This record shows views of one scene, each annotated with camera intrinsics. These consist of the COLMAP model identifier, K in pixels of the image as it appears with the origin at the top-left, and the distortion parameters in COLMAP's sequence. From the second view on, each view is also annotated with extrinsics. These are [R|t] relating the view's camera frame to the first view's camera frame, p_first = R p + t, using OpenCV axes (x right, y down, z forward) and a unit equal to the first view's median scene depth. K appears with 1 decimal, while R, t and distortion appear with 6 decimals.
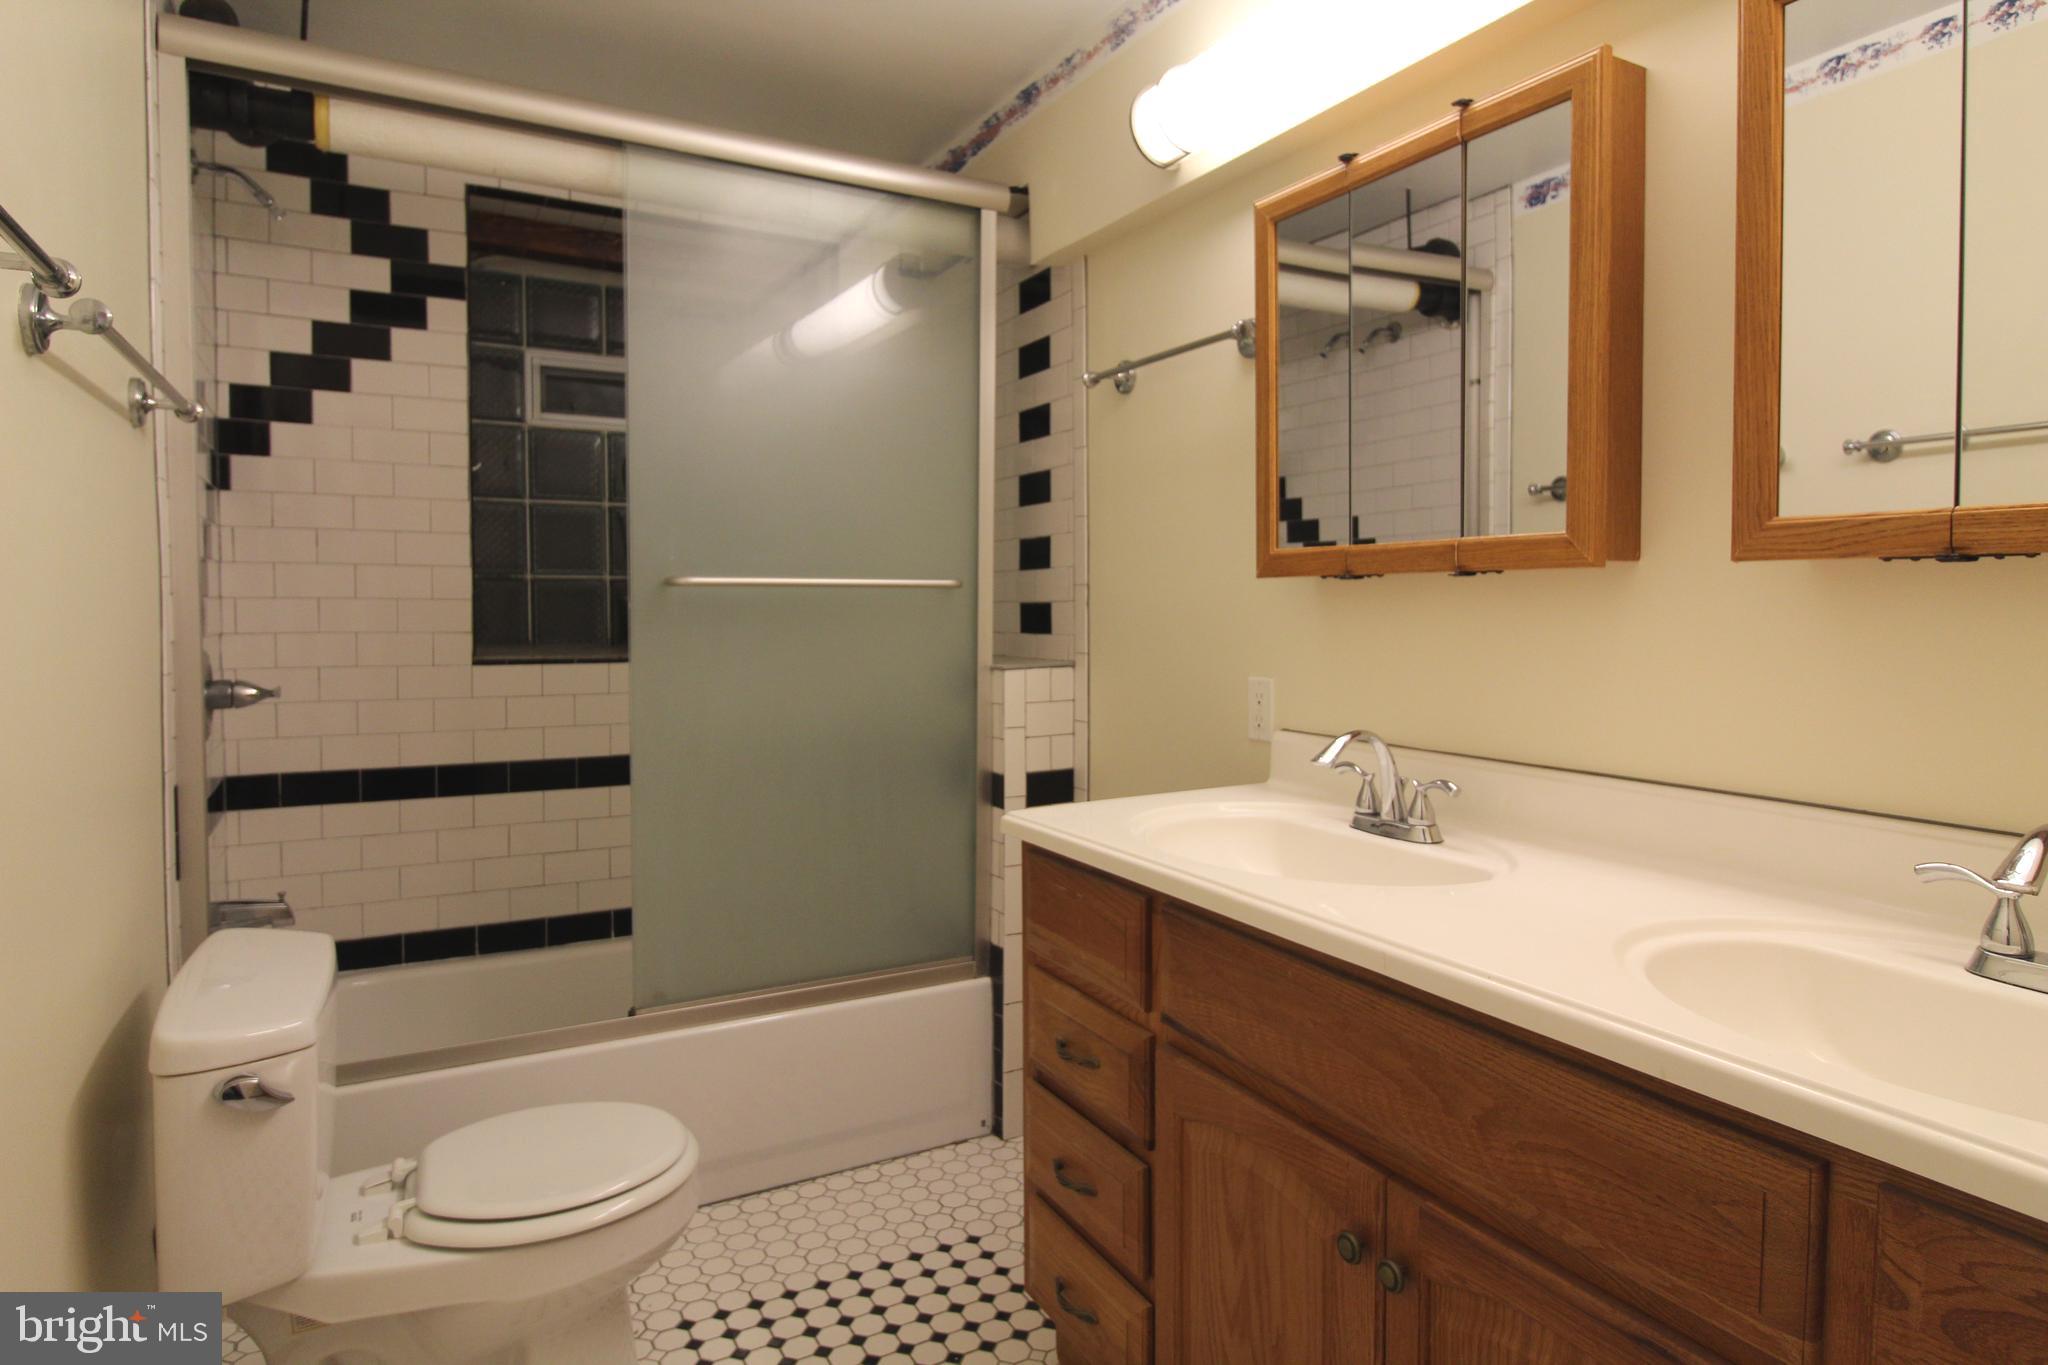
lens RADIAL K [[1148.5, 0, 1014.9], [0, 1148.5, 642.5], [0, 0, 1]] dist [0.002016, -0.009395]
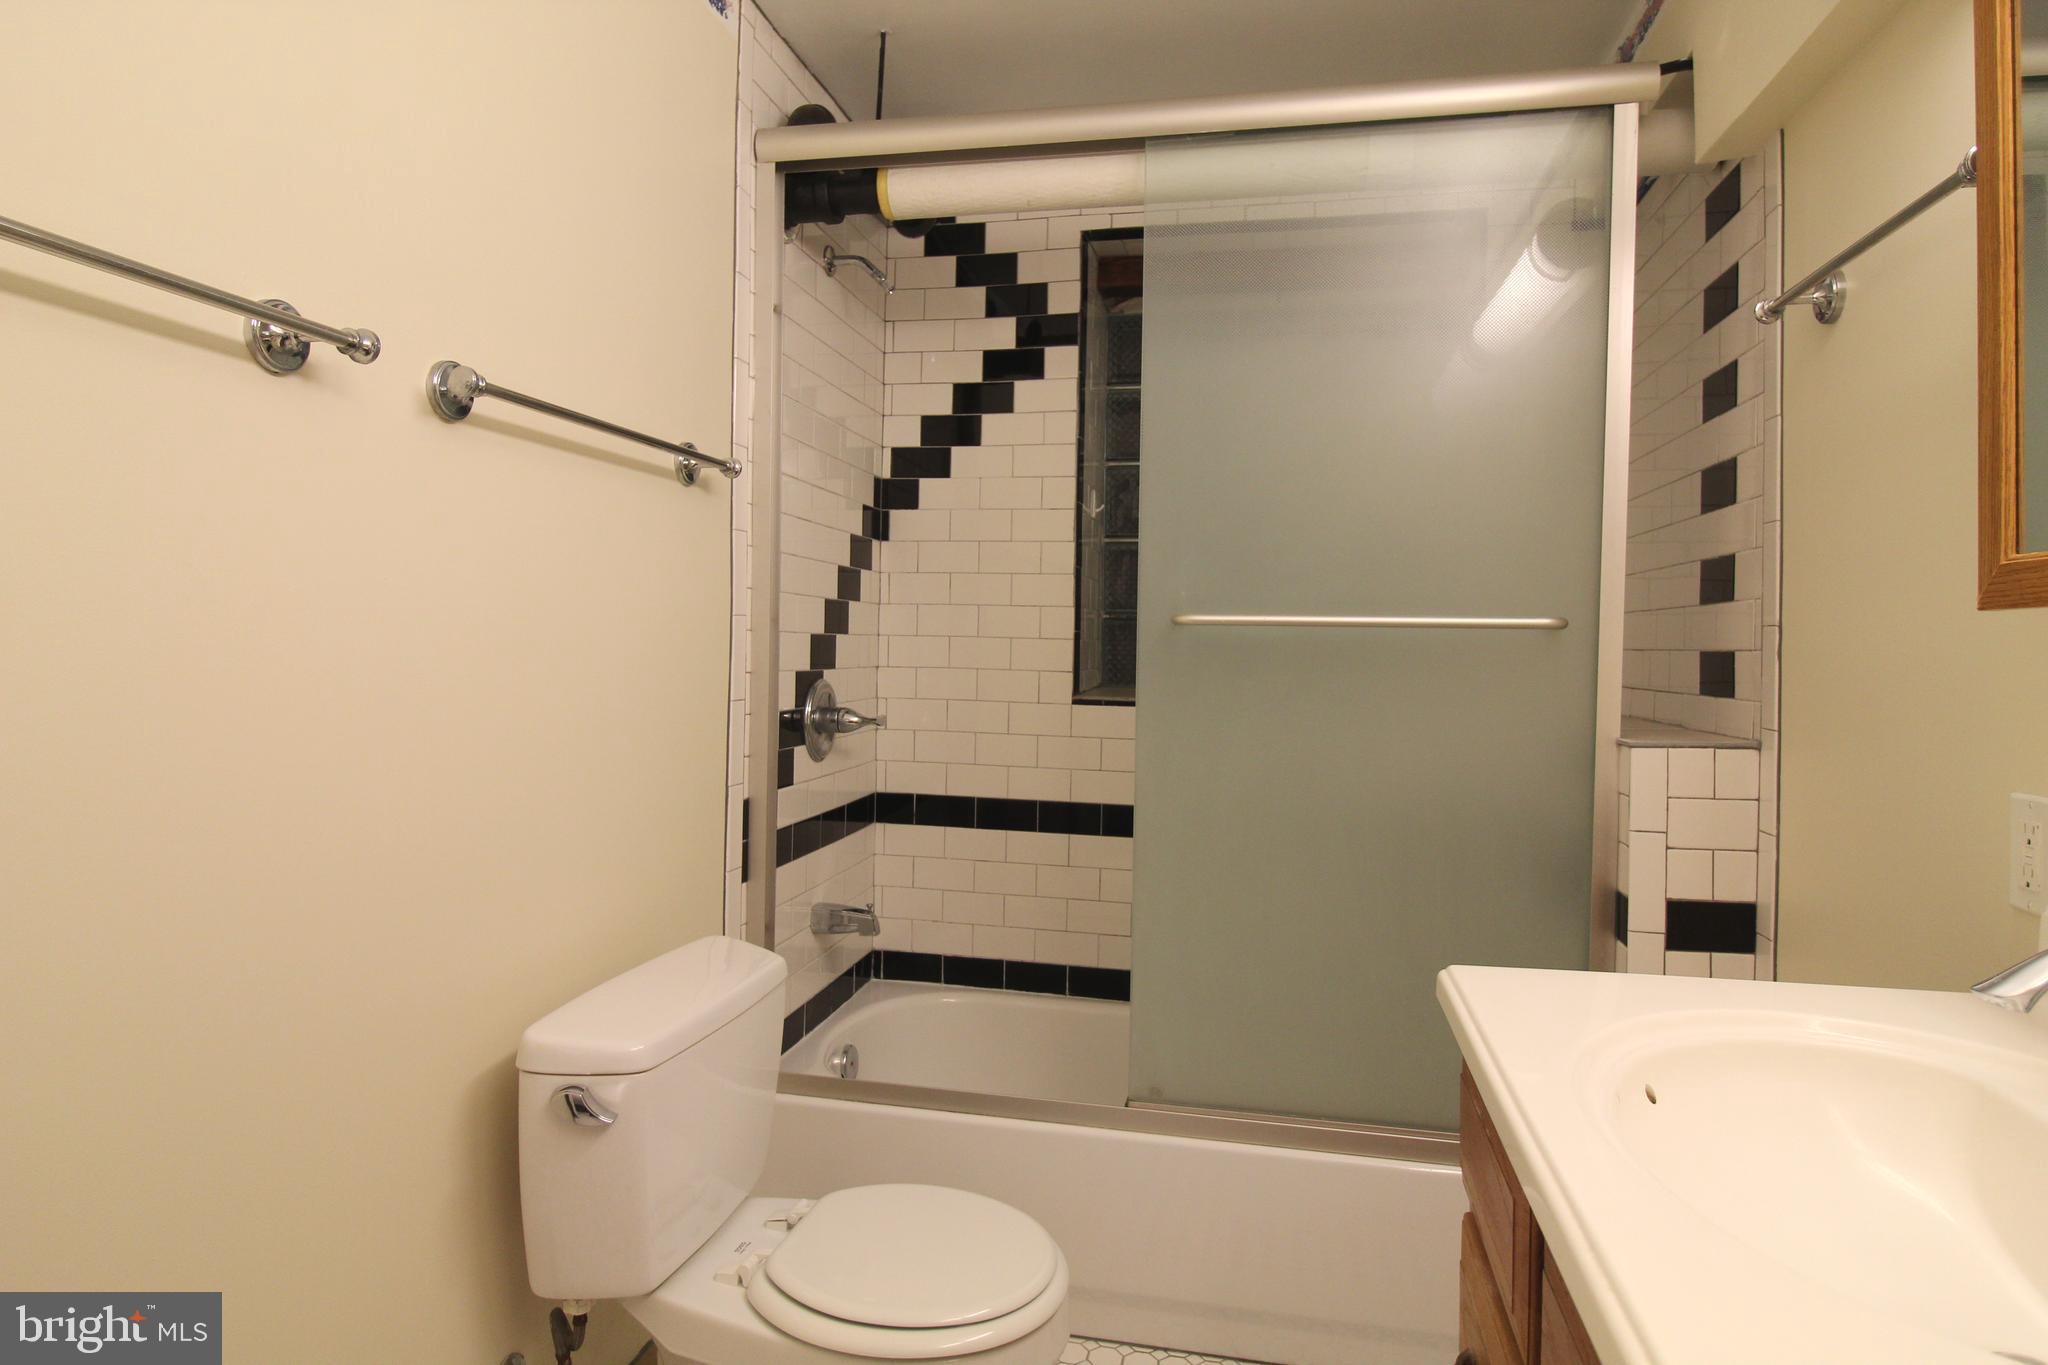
lens RADIAL K [[1148.5, 0, 1014.9], [0, 1148.5, 642.5], [0, 0, 1]] dist [0.002016, -0.009395]
pose [[0.762904, 0.012038, -0.646400, 0.151407], [-0.036927, 0.999006, -0.024978, -0.007958], [0.645456, 0.042925, 0.762590, 0.216955]]
